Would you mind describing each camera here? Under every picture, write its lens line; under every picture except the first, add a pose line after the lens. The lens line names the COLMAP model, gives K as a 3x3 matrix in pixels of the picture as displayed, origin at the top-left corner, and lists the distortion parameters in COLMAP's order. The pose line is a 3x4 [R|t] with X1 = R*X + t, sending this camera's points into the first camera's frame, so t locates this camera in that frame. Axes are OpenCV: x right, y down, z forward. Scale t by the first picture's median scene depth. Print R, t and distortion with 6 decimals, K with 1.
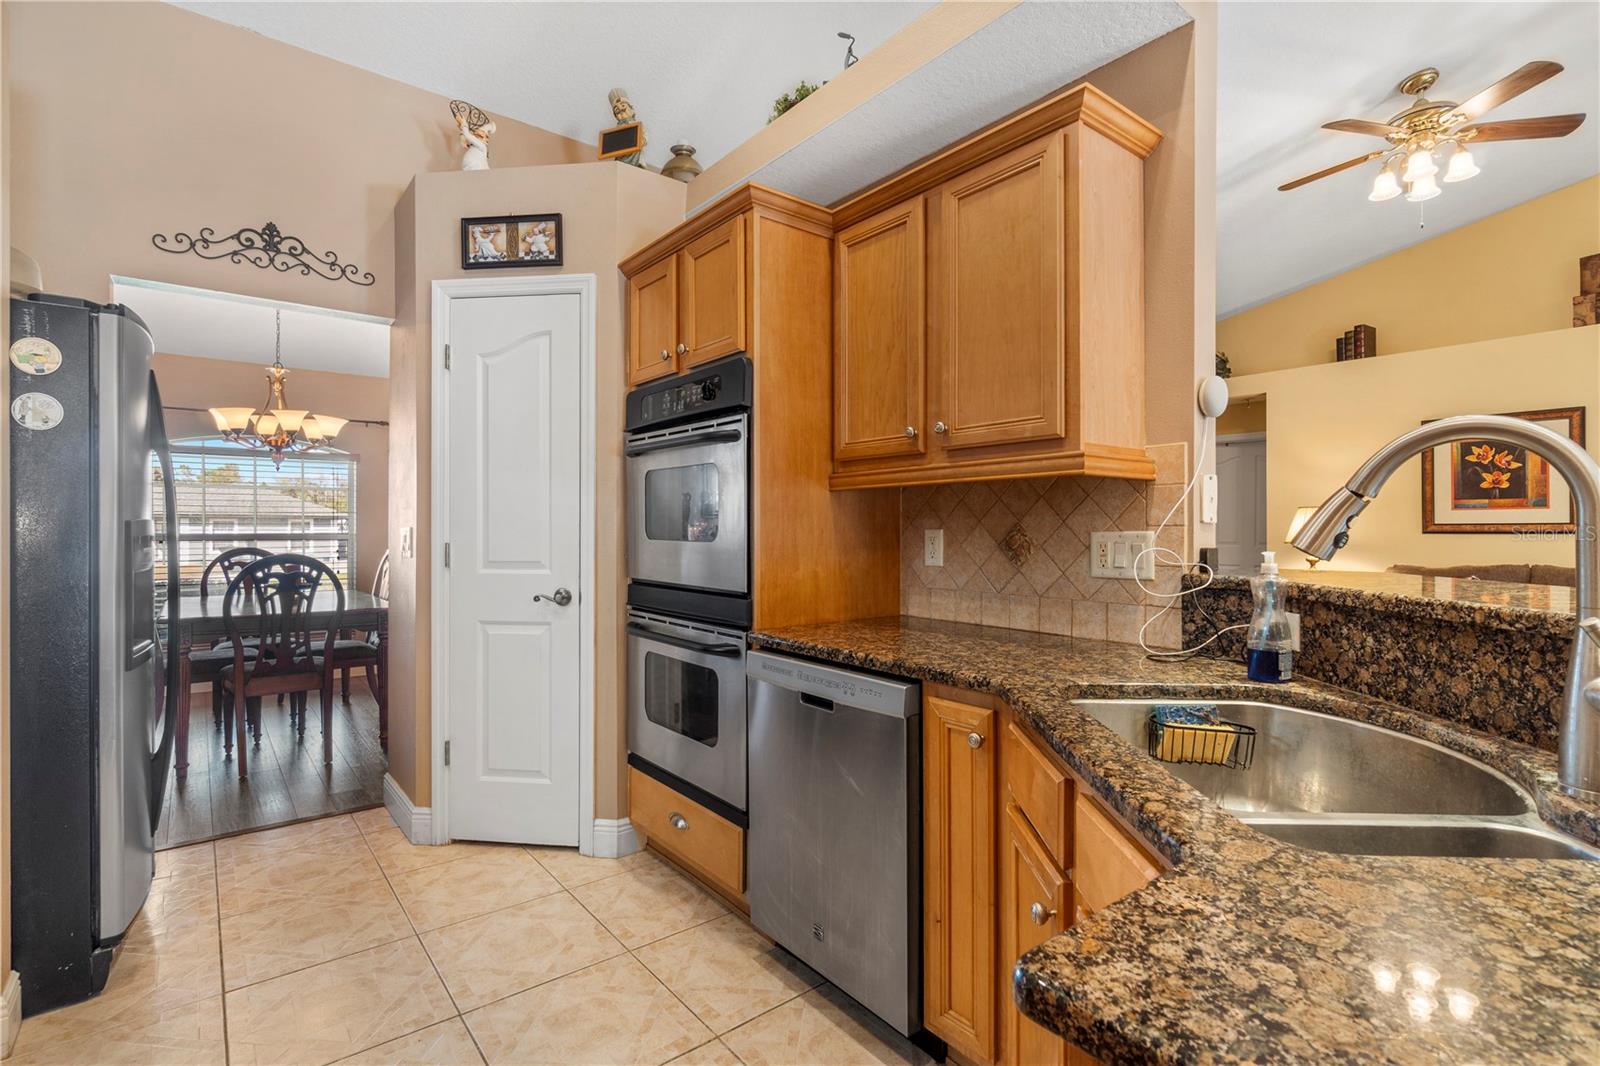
lens RADIAL K [[746.2, 0, 787.0], [0, 746.2, 530.1], [0, 0, 1]] dist [-0.007080, 0.001971]
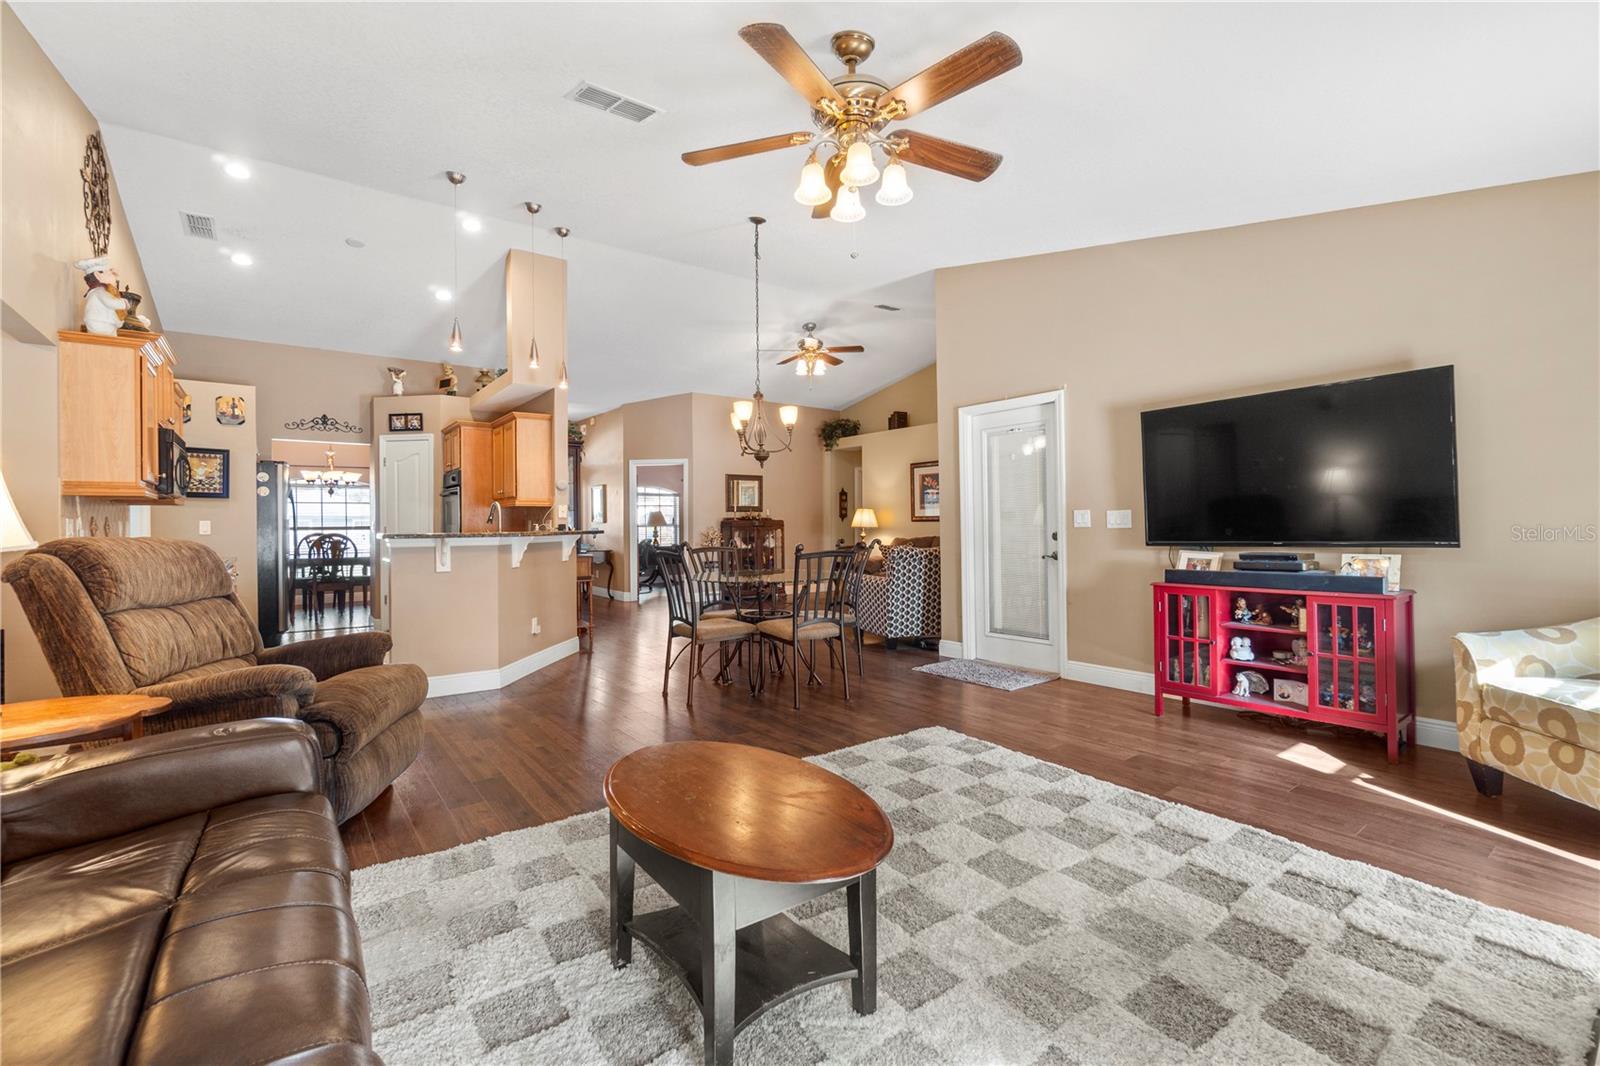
lens RADIAL K [[693.6, 0, 788.3], [0, 693.6, 525.6], [0, 0, 1]] dist [-0.003424, 0.000416]
pose [[0.999435, -0.007581, -0.032745, 1.242236], [0.007563, 0.999971, -0.000678, 0.028041], [0.032749, 0.000430, 0.999464, -1.696584]]
